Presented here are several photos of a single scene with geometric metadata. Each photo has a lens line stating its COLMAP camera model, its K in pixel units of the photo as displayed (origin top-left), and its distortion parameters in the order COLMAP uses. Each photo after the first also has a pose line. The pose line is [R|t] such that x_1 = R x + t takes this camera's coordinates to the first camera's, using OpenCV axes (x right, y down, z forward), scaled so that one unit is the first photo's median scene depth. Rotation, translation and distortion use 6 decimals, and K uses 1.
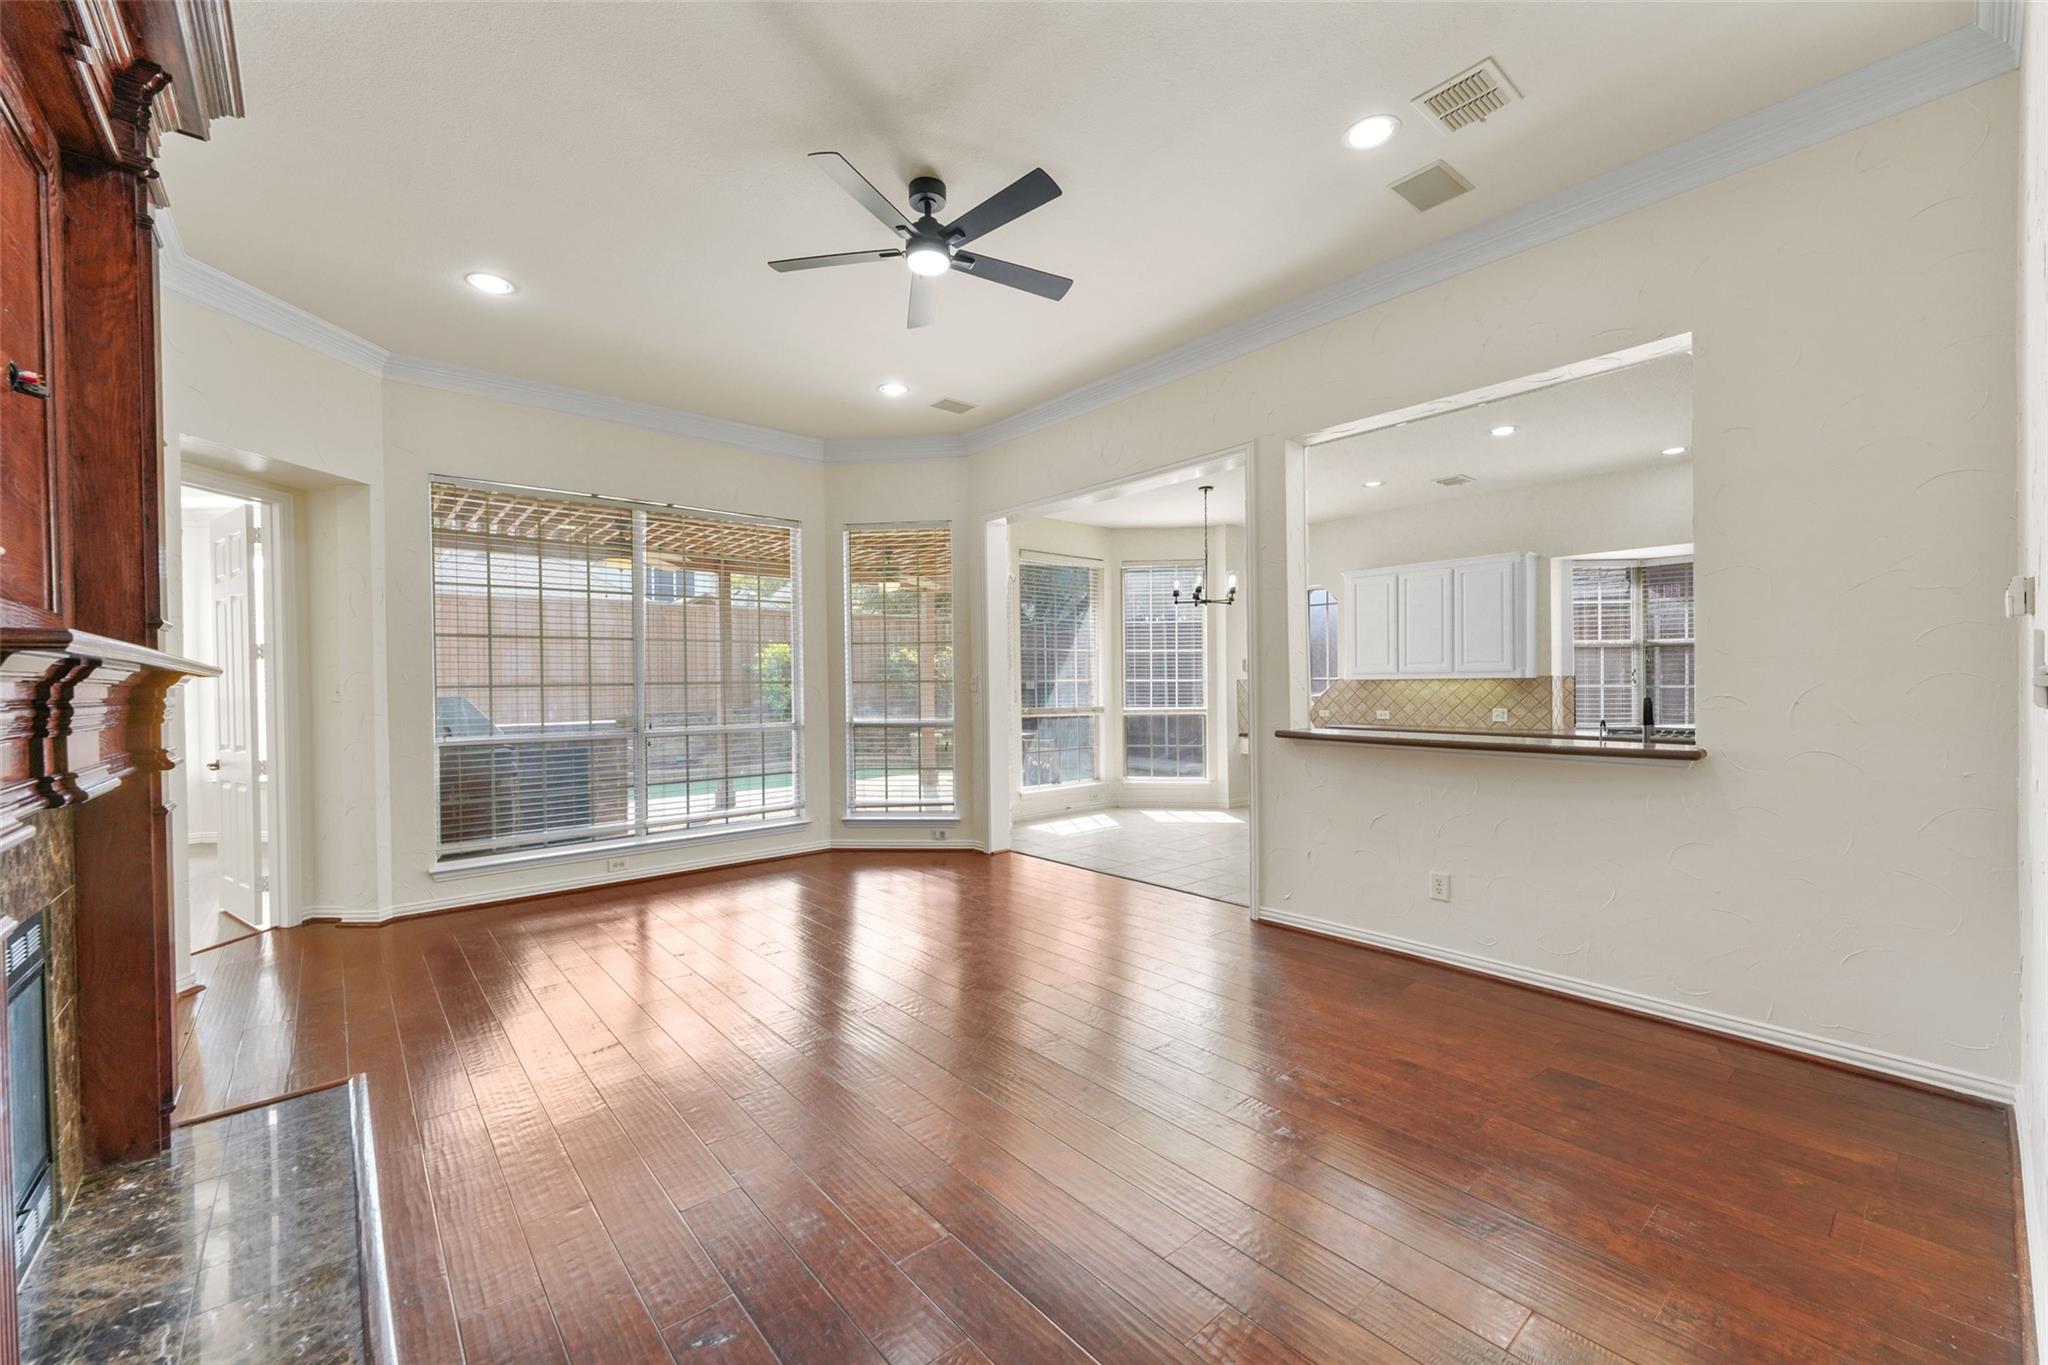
lens RADIAL K [[821.3, 0, 1016.0], [0, 821.3, 687.6], [0, 0, 1]] dist [0.002517, -0.000568]
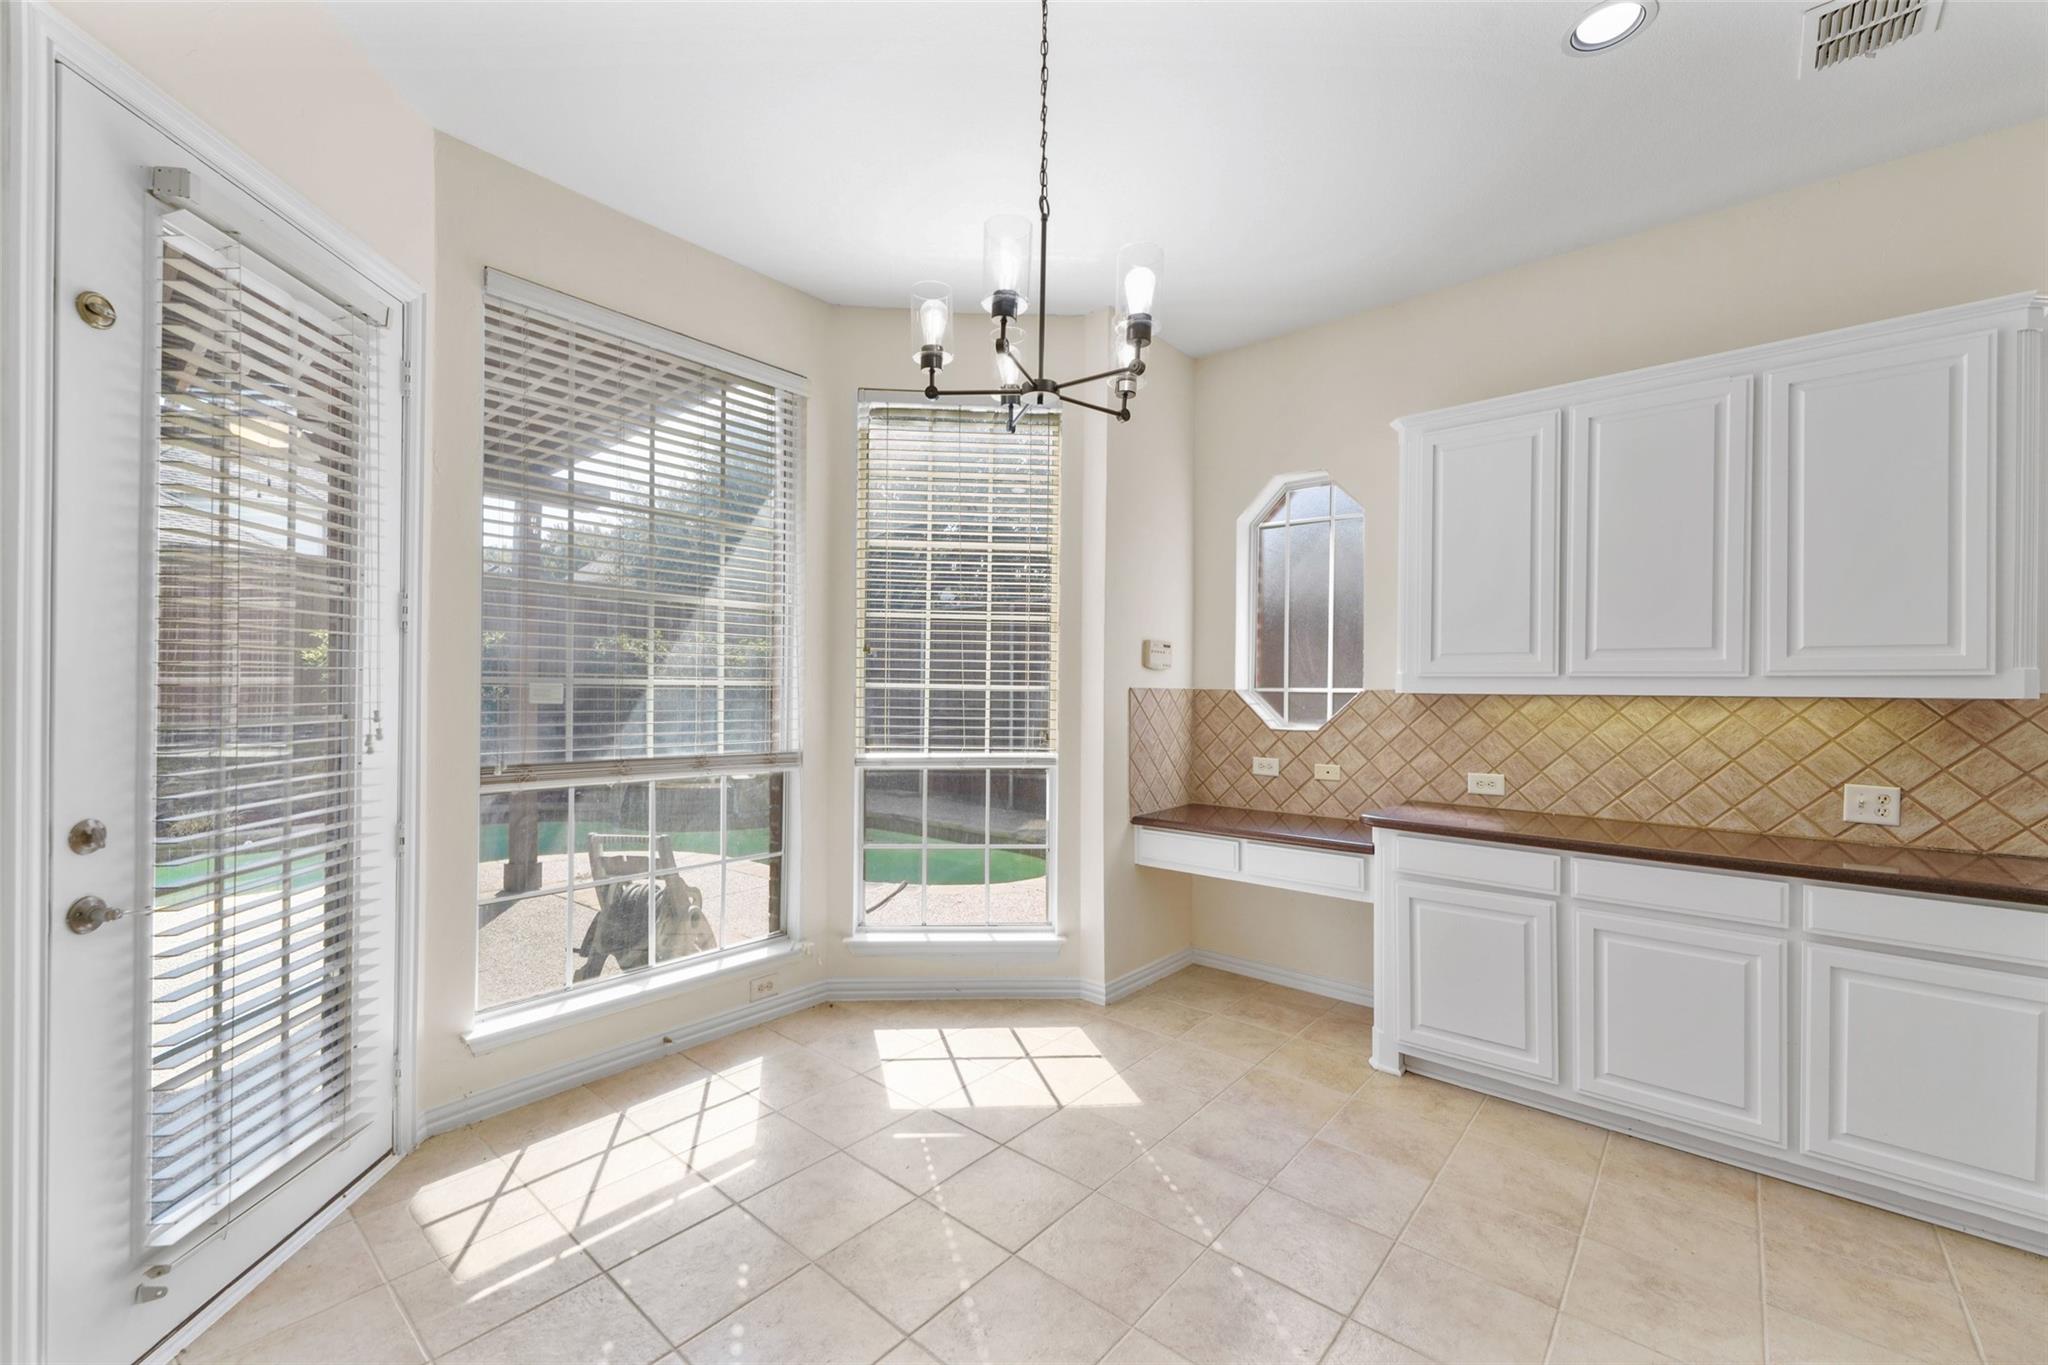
lens RADIAL K [[821.3, 0, 1017.9], [0, 821.3, 684.1], [0, 0, 1]] dist [0.002517, -0.000568]
pose [[0.988274, 0.020198, 0.151346, 0.155961], [-0.018051, 0.999716, -0.015545, -0.004490], [-0.151617, 0.012631, 0.988359, 0.618347]]
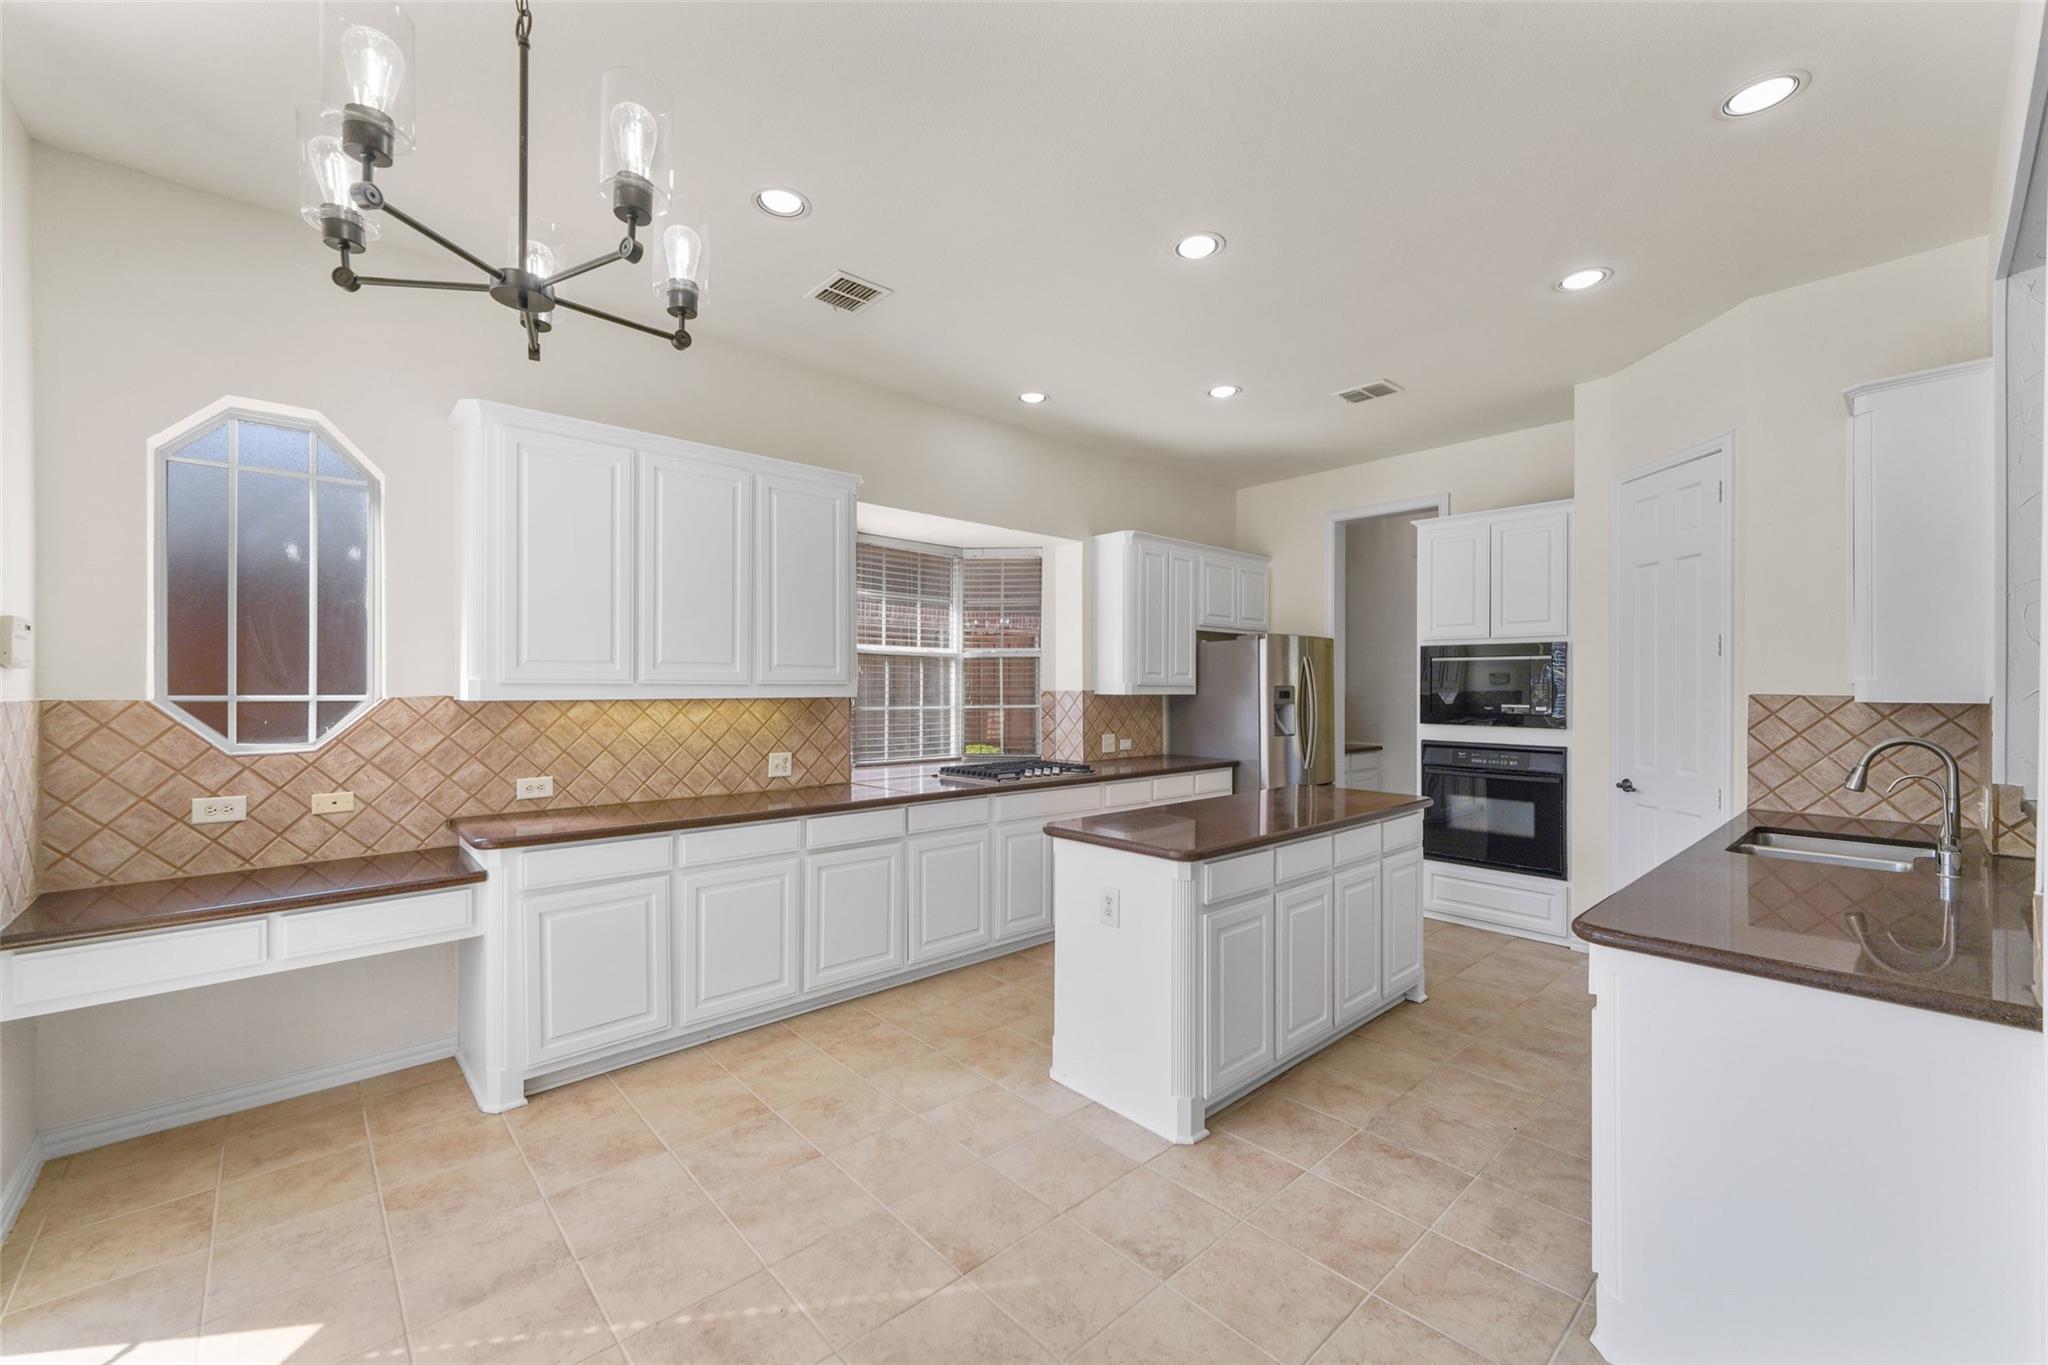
lens RADIAL K [[821.3, 0, 1005.5], [0, 821.3, 681.6], [0, 0, 1]] dist [0.002517, -0.000568]
pose [[-0.028537, 0.015445, 0.999473, 0.034289], [0.009069, 0.999843, -0.015191, -0.010211], [-0.999552, 0.008630, -0.028673, 0.753398]]
